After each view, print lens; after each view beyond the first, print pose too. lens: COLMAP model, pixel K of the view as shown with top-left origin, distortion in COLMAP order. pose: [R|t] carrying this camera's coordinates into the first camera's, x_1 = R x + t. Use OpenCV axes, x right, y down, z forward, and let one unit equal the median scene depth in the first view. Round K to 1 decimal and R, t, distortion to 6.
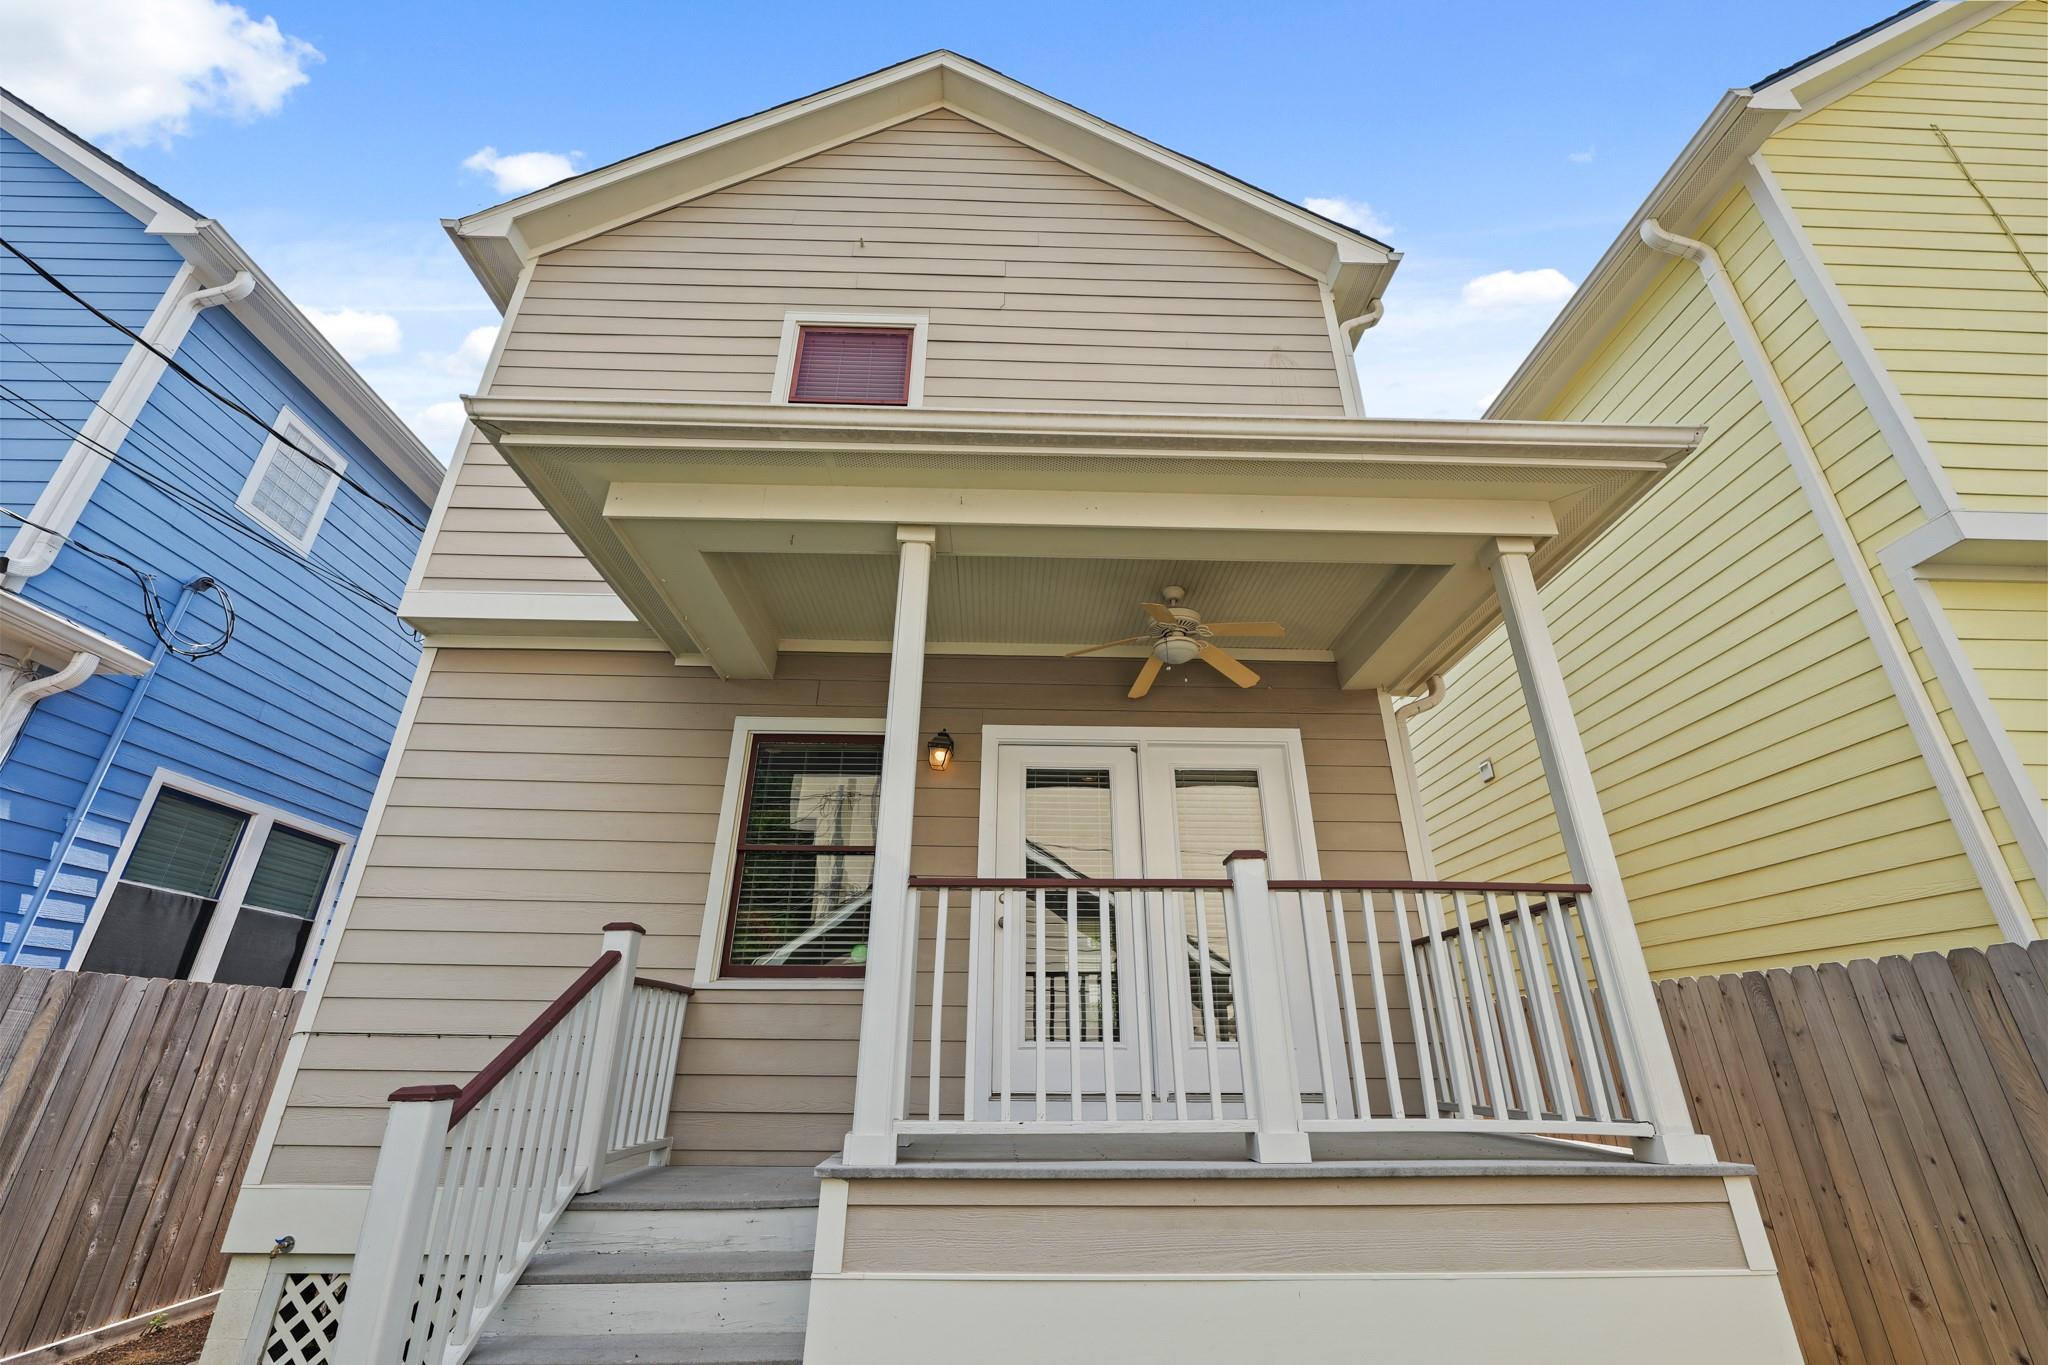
lens RADIAL K [[844.4, 0, 1024.0], [0, 844.4, 682.5], [0, 0, 1]] dist [-0.006305, -0.000479]
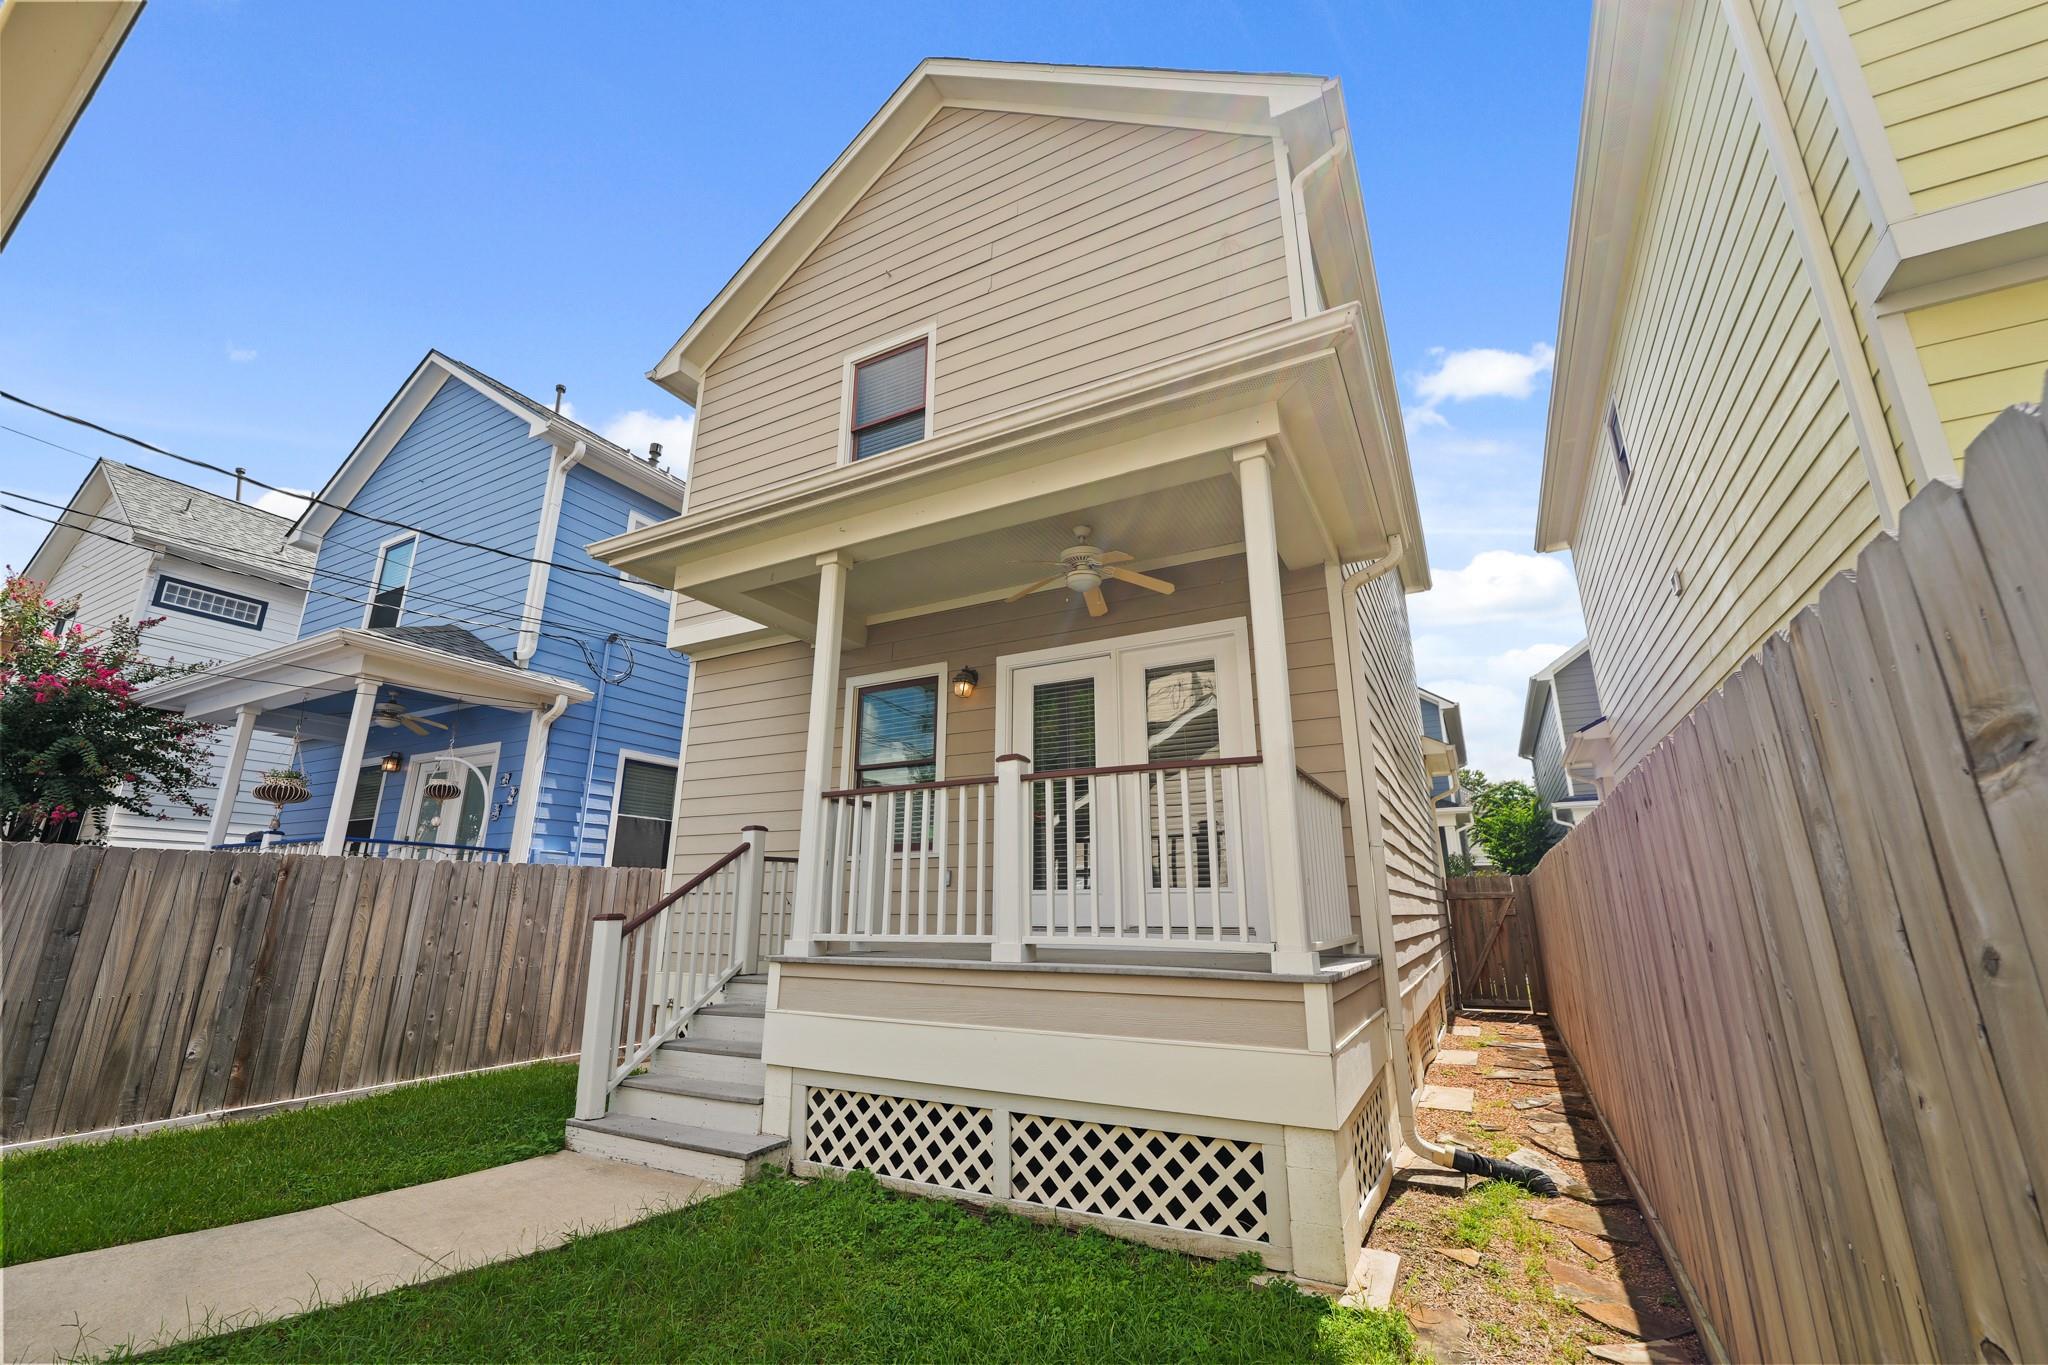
lens RADIAL K [[842.4, 0, 1020.9], [0, 842.4, 690.6], [0, 0, 1]] dist [-0.002502, -0.000329]
pose [[0.864739, -0.132834, -0.484337, 0.600597], [0.207040, 0.972914, 0.102820, -0.024899], [0.457560, -0.189190, 0.868819, -0.106631]]
